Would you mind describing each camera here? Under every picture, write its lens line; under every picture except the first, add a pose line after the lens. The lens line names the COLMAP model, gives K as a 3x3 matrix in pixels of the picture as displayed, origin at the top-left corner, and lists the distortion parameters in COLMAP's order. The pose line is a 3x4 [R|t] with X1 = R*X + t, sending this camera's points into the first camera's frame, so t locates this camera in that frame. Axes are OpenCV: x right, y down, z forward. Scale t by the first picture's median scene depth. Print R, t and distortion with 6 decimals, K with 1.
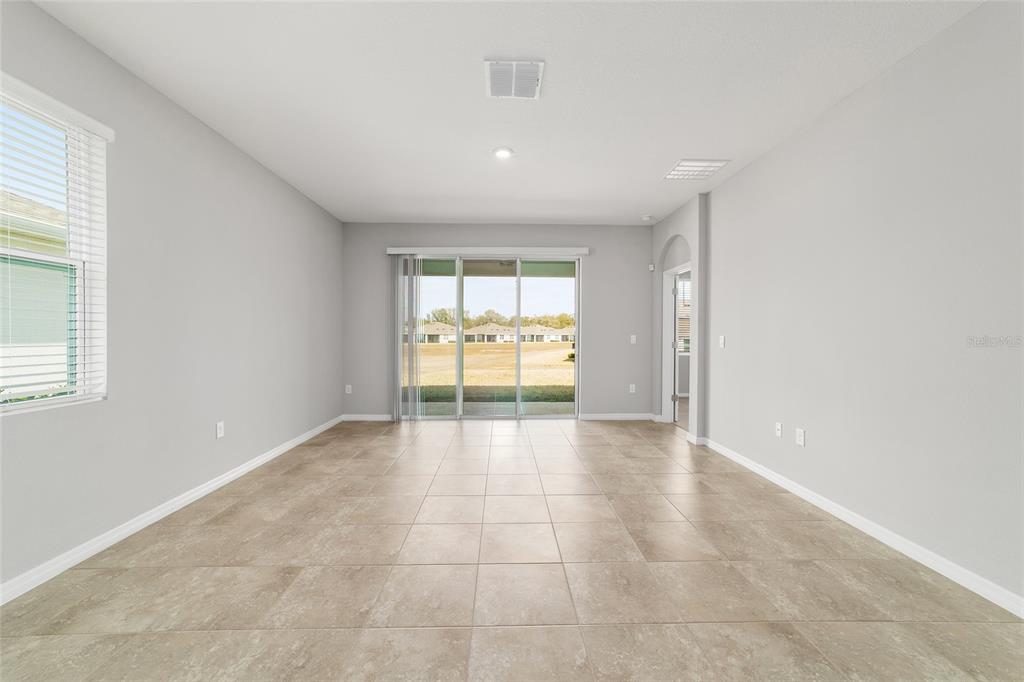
lens RADIAL K [[394.1, 0, 509.4], [0, 394.1, 338.1], [0, 0, 1]] dist [-0.014763, 0.007305]
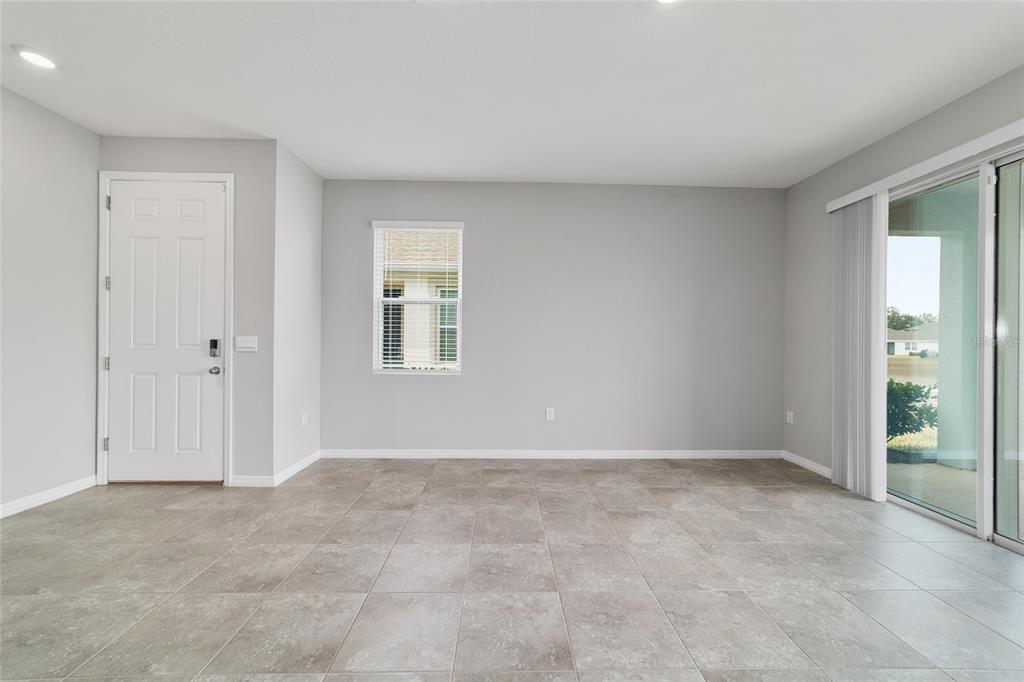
lens RADIAL K [[394.1, 0, 509.4], [0, 394.1, 338.1], [0, 0, 1]] dist [-0.014763, 0.007305]
pose [[0.004537, -0.005373, -0.999975, 0.663677], [-0.016935, 0.999842, -0.005449, -0.002678], [0.999846, 0.016960, 0.004445, 1.059496]]
